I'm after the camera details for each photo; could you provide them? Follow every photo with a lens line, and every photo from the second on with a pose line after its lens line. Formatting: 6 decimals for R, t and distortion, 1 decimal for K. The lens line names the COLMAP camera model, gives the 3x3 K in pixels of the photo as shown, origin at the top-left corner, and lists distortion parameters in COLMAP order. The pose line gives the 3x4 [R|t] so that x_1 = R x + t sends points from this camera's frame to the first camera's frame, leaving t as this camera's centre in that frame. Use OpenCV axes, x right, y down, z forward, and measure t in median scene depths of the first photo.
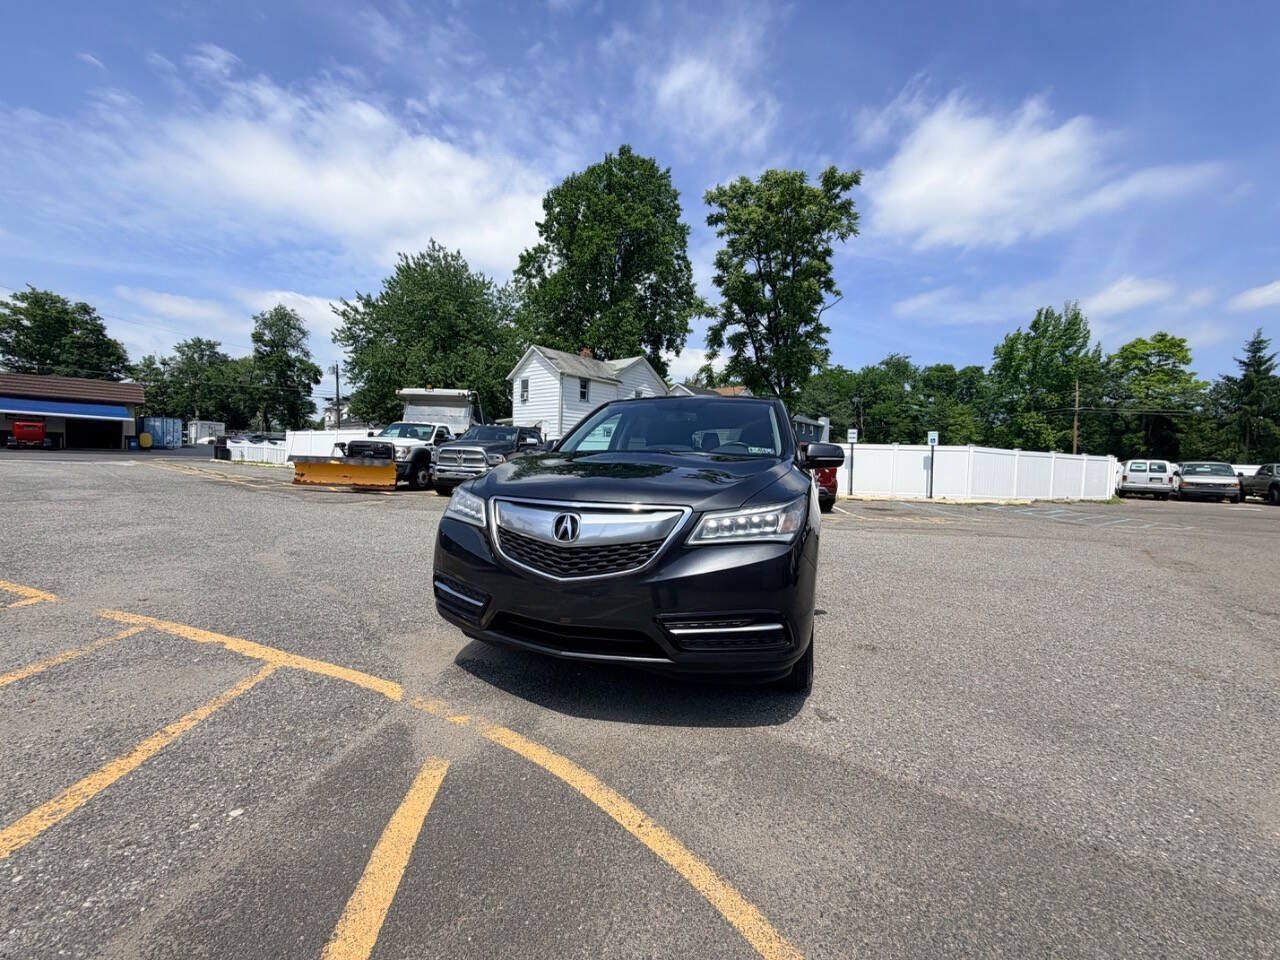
lens RADIAL K [[508.7, 0, 638.9], [0, 508.7, 479.8], [0, 0, 1]] dist [-0.001924, -0.000013]
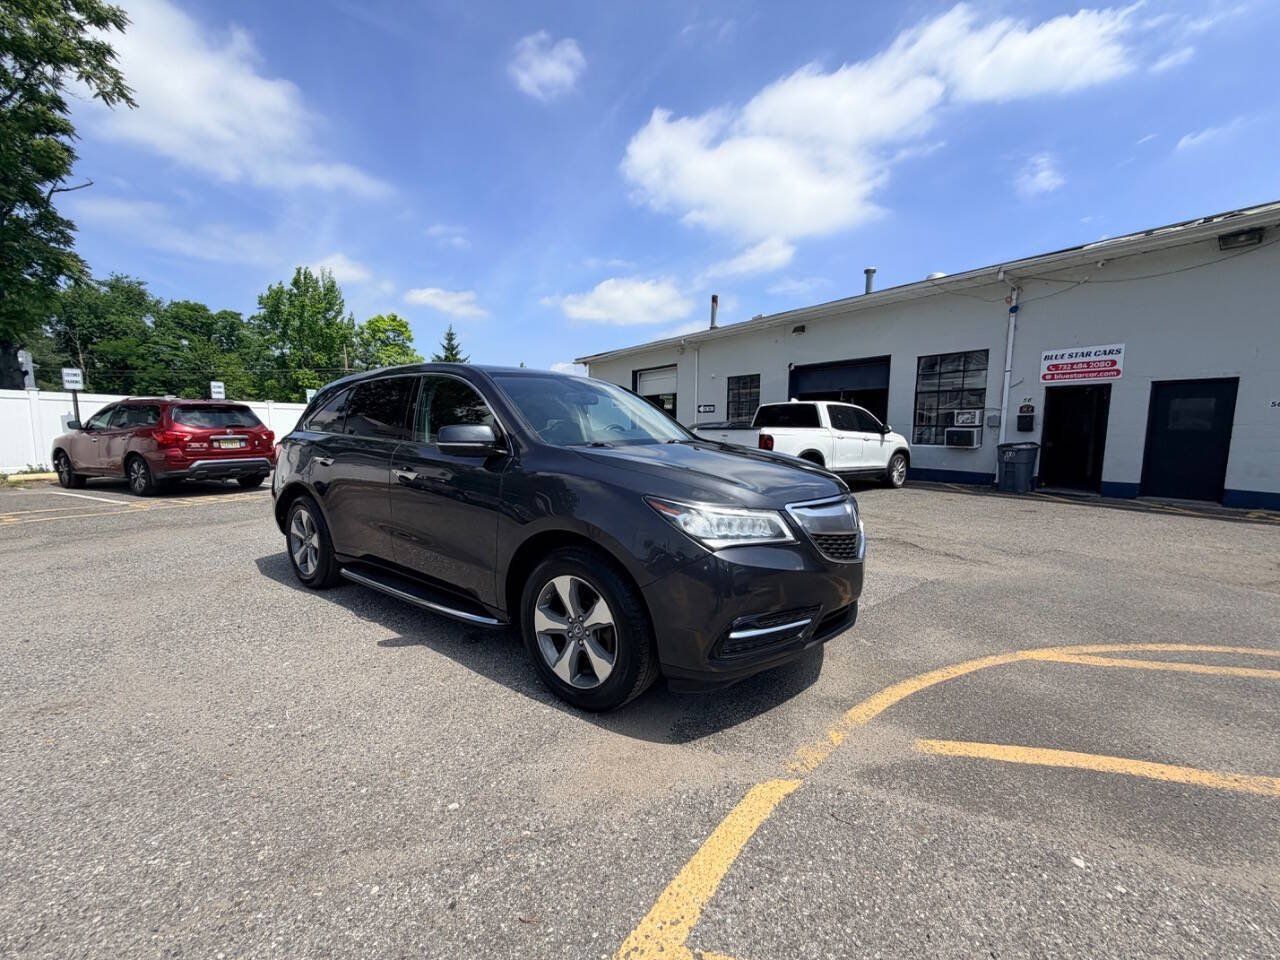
lens RADIAL K [[506.3, 0, 638.3], [0, 506.3, 484.1], [0, 0, 1]] dist [0.000170, -0.000156]
pose [[0.292809, -0.131335, 0.947108, -0.089549], [0.035929, 0.991334, 0.126360, -0.009591], [-0.955496, -0.002971, 0.294990, 0.073535]]
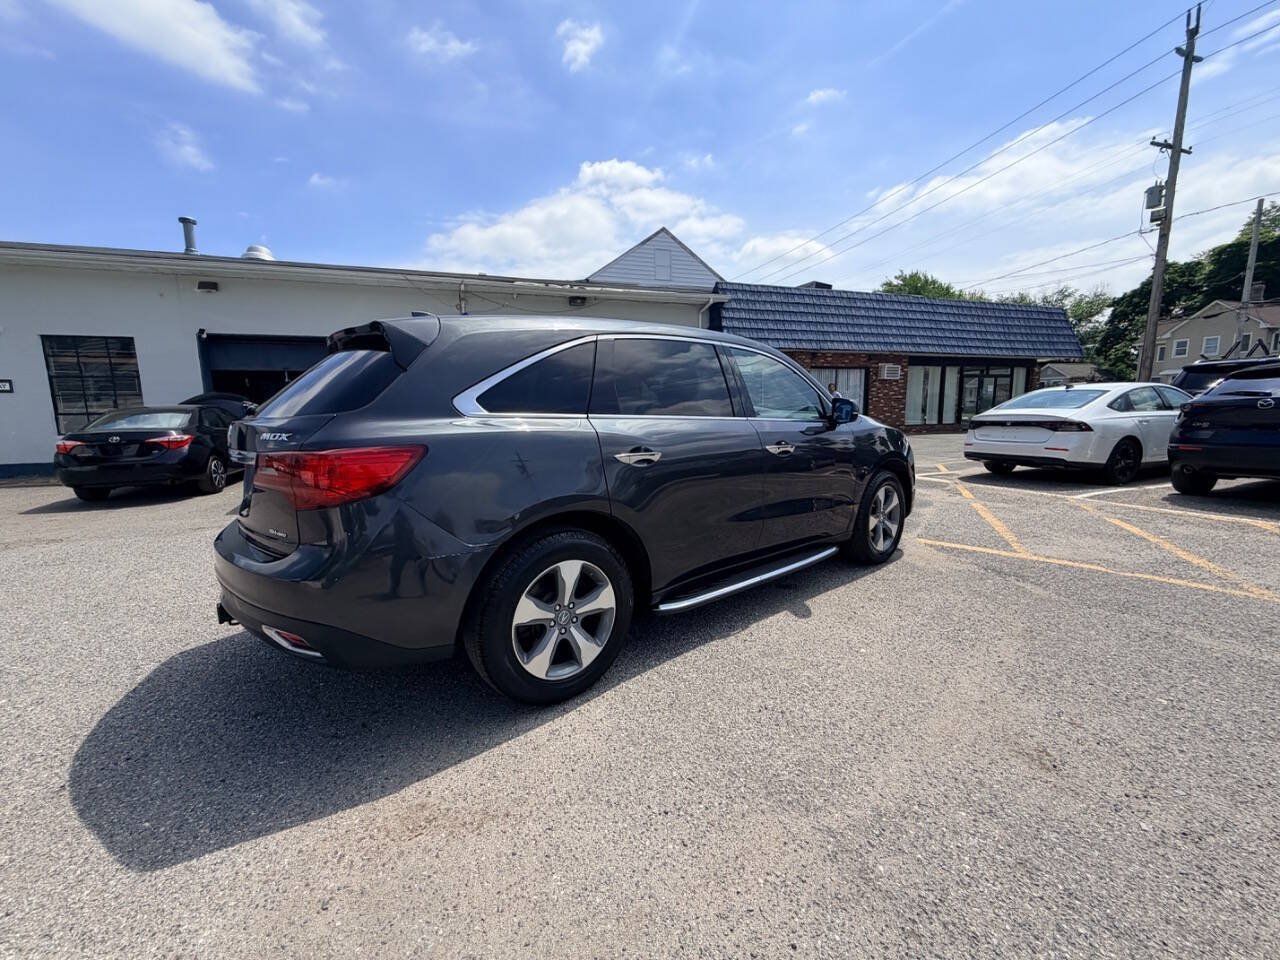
lens RADIAL K [[508.6, 0, 636.5], [0, 508.6, 476.1], [0, 0, 1]] dist [-0.001890, 0.000214]
pose [[-0.852869, -0.078588, 0.516177, -0.039666], [0.015491, 0.984364, 0.175465, -0.012875], [-0.521895, 0.157645, -0.838316, 0.234420]]
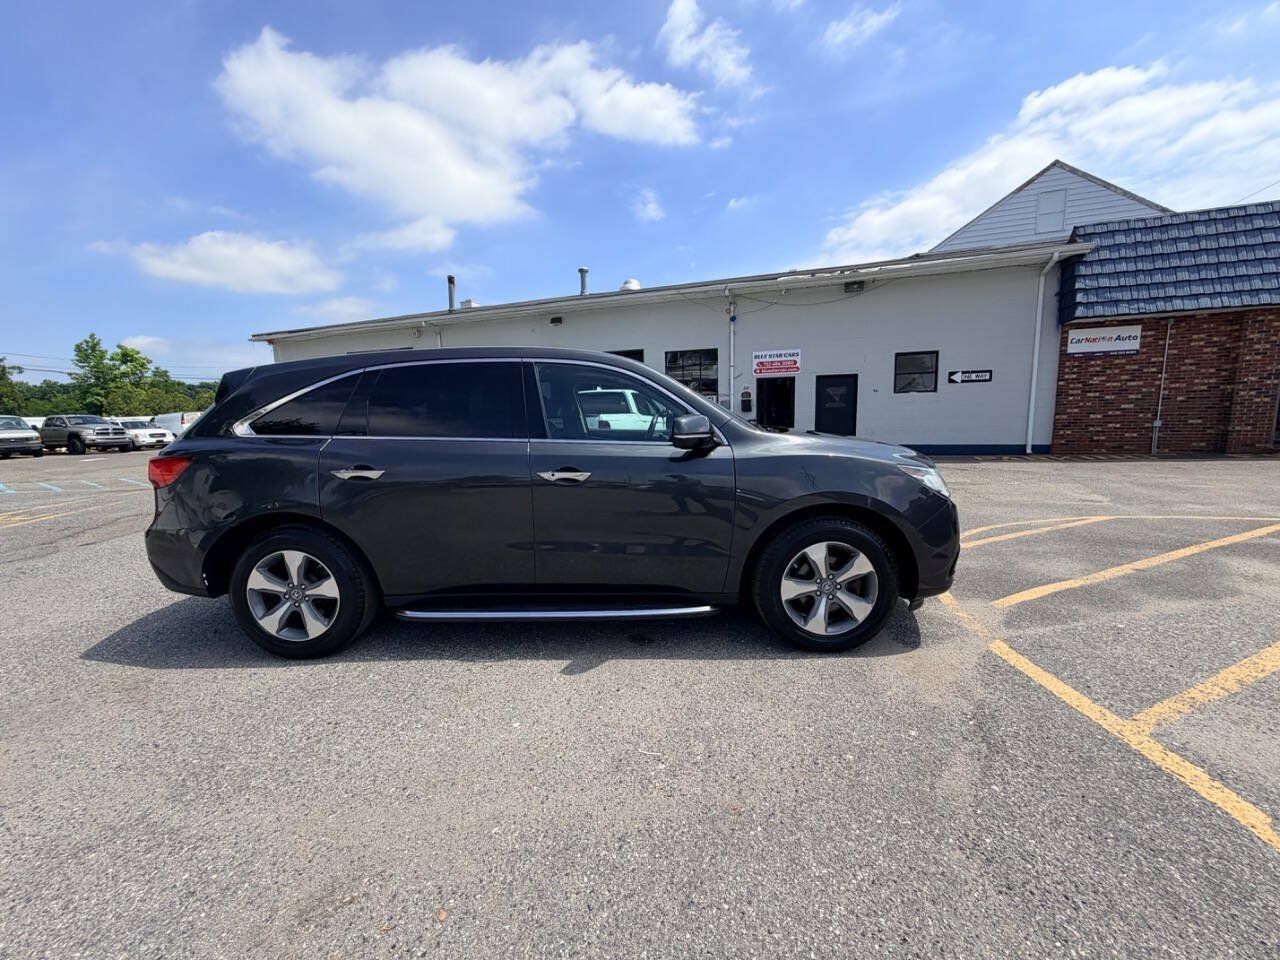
lens RADIAL K [[507.6, 0, 638.3], [0, 507.6, 479.8], [0, 0, 1]] dist [-0.000227, 0.000052]
pose [[-0.306786, -0.144730, 0.940710, -0.093771], [0.050530, 0.984500, 0.167946, -0.013484], [-0.950436, 0.099058, -0.294718, 0.154922]]
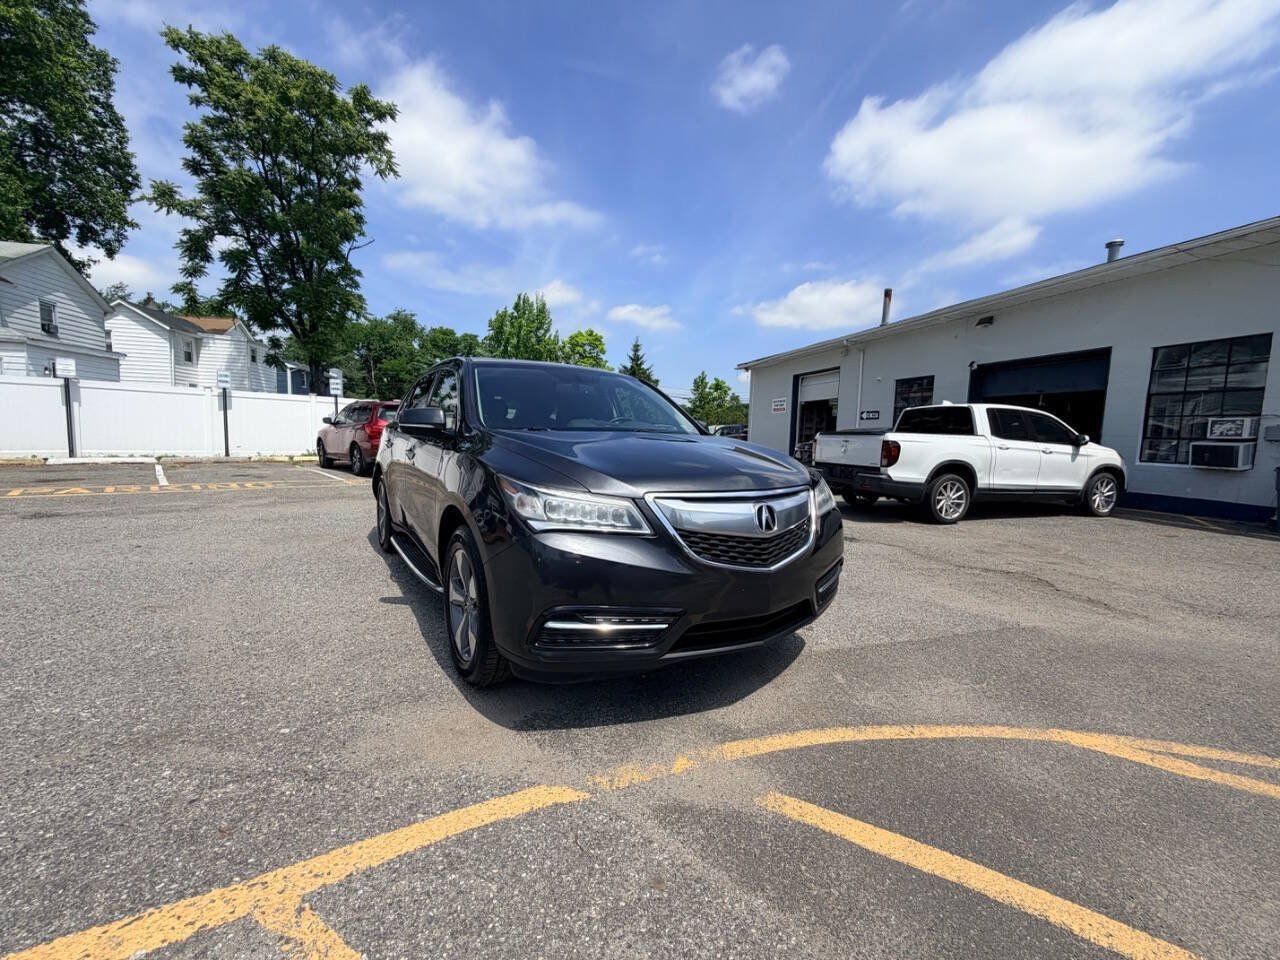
lens RADIAL K [[507.2, 0, 638.7], [0, 507.2, 480.6], [0, 0, 1]] dist [-0.000297, -0.000003]
pose [[0.607988, -0.084176, 0.789471, -0.069201], [0.014969, 0.995402, 0.094605, -0.004967], [-0.793805, -0.045701, 0.606453, 0.039112]]
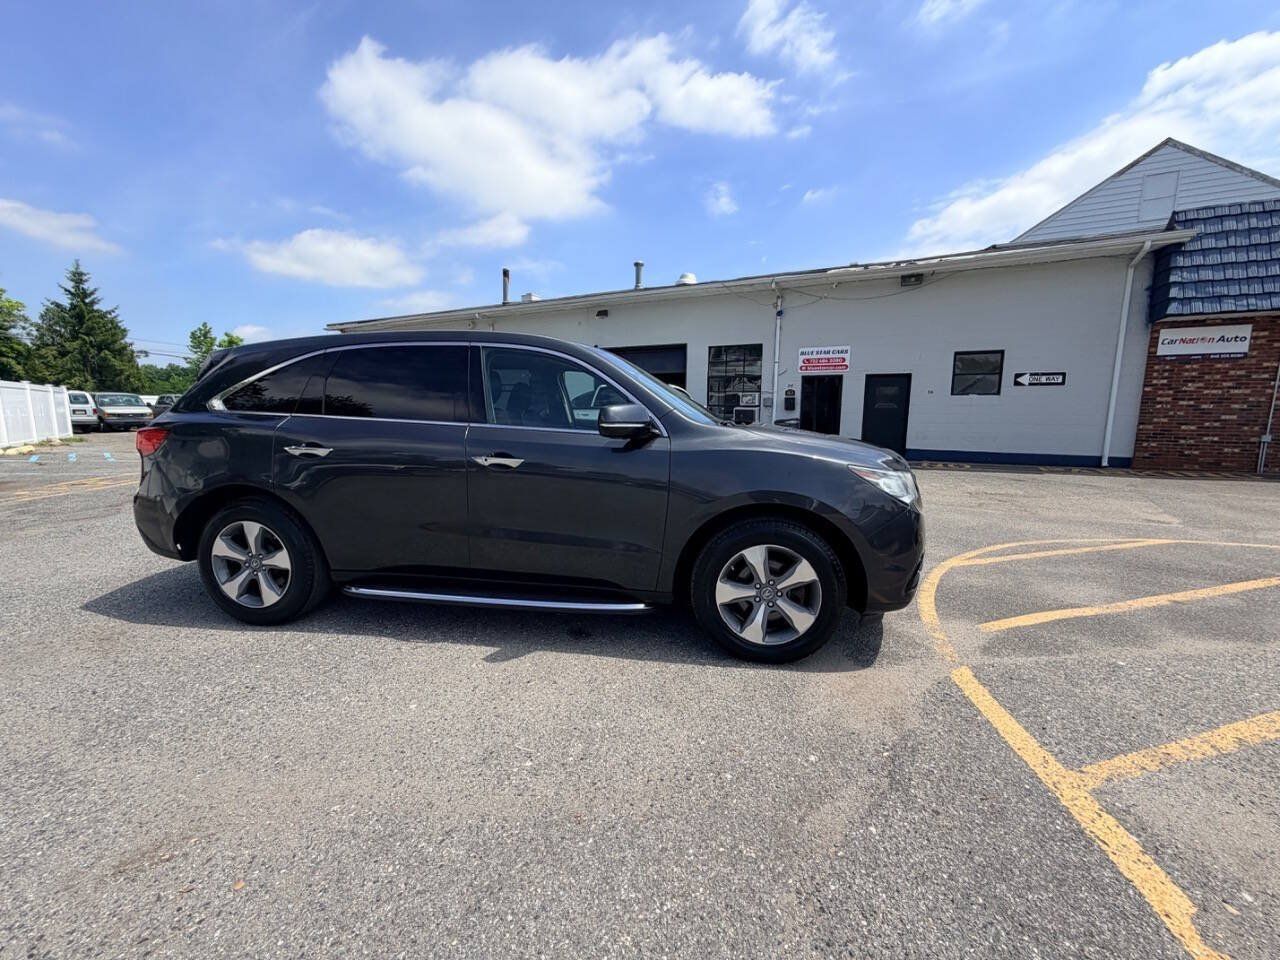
lens RADIAL K [[507.6, 0, 637.7], [0, 507.6, 480.7], [0, 0, 1]] dist [-0.000269, -0.000138]
pose [[-0.188969, -0.166348, 0.967791, -0.096036], [0.023535, 0.984497, 0.173815, -0.011549], [-0.981701, 0.055623, -0.182125, 0.135277]]
